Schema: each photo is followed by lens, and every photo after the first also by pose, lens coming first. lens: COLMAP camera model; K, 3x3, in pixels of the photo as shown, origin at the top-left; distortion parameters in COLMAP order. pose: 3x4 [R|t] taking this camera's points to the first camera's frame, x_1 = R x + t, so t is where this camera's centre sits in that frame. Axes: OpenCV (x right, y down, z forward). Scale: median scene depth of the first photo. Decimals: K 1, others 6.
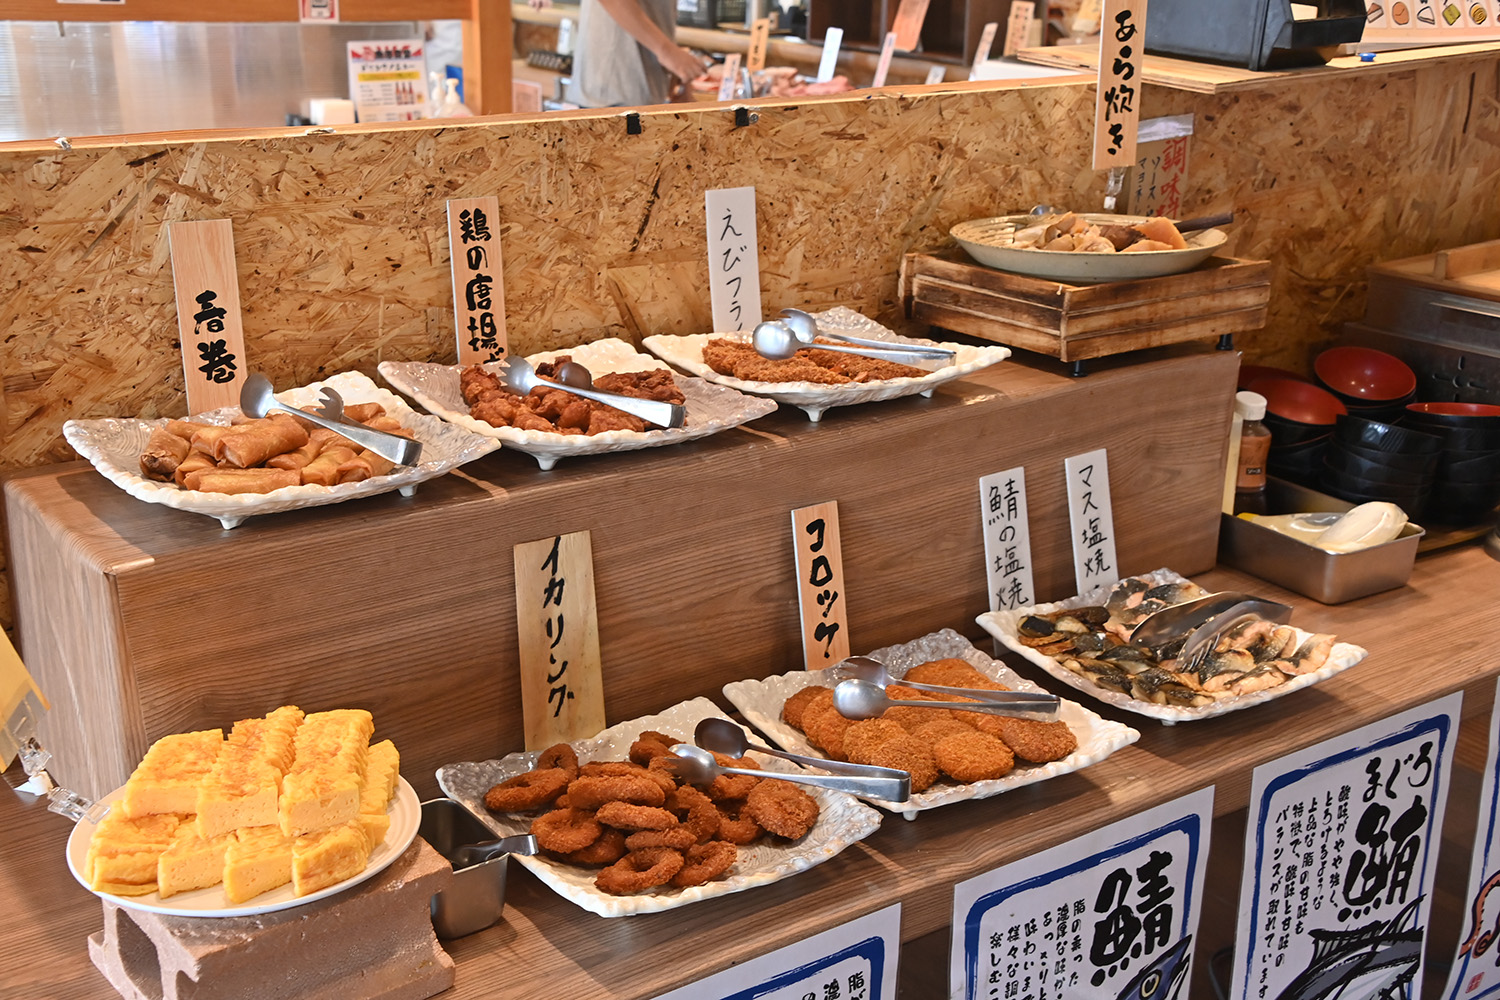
lens RADIAL K [[1870.7, 0, 750.9], [0, 1870.7, 512.1], [0, 0, 1]] dist [0.168702, 0.000000]
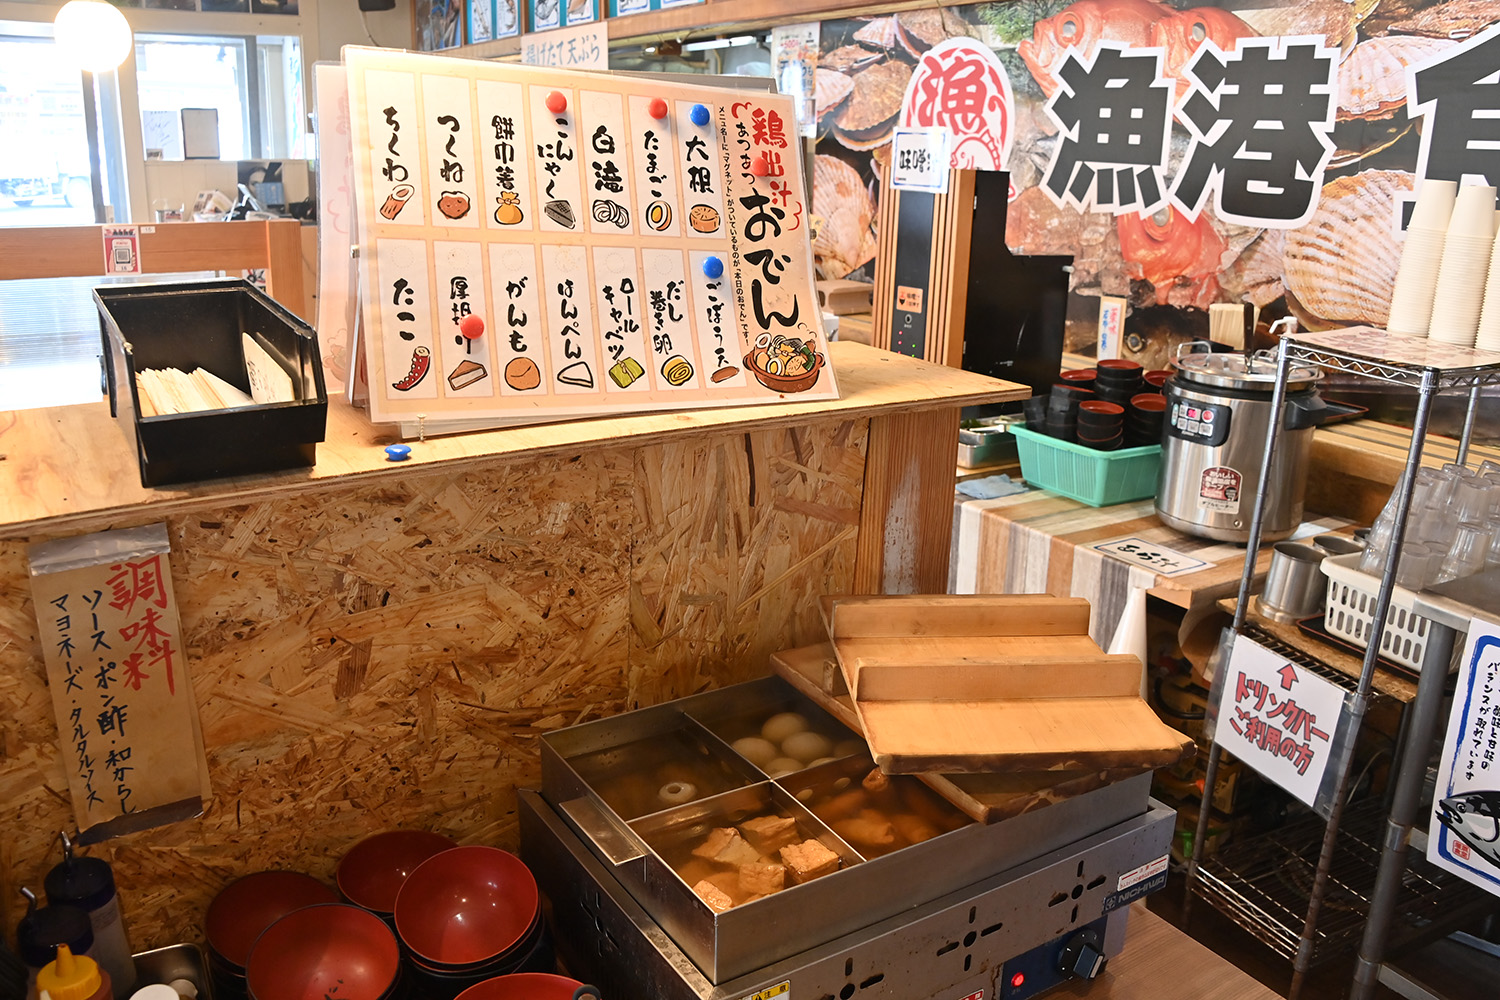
lens RADIAL K [[1220.8, 0, 751.3], [0, 1220.8, 501.9], [0, 0, 1]] dist [-0.121133, -0.007419]
pose [[0.997512, 0.028980, -0.064259, 0.425740], [-0.031258, 0.998908, -0.034729, -0.193524], [0.063183, 0.036651, 0.997329, 0.561953]]
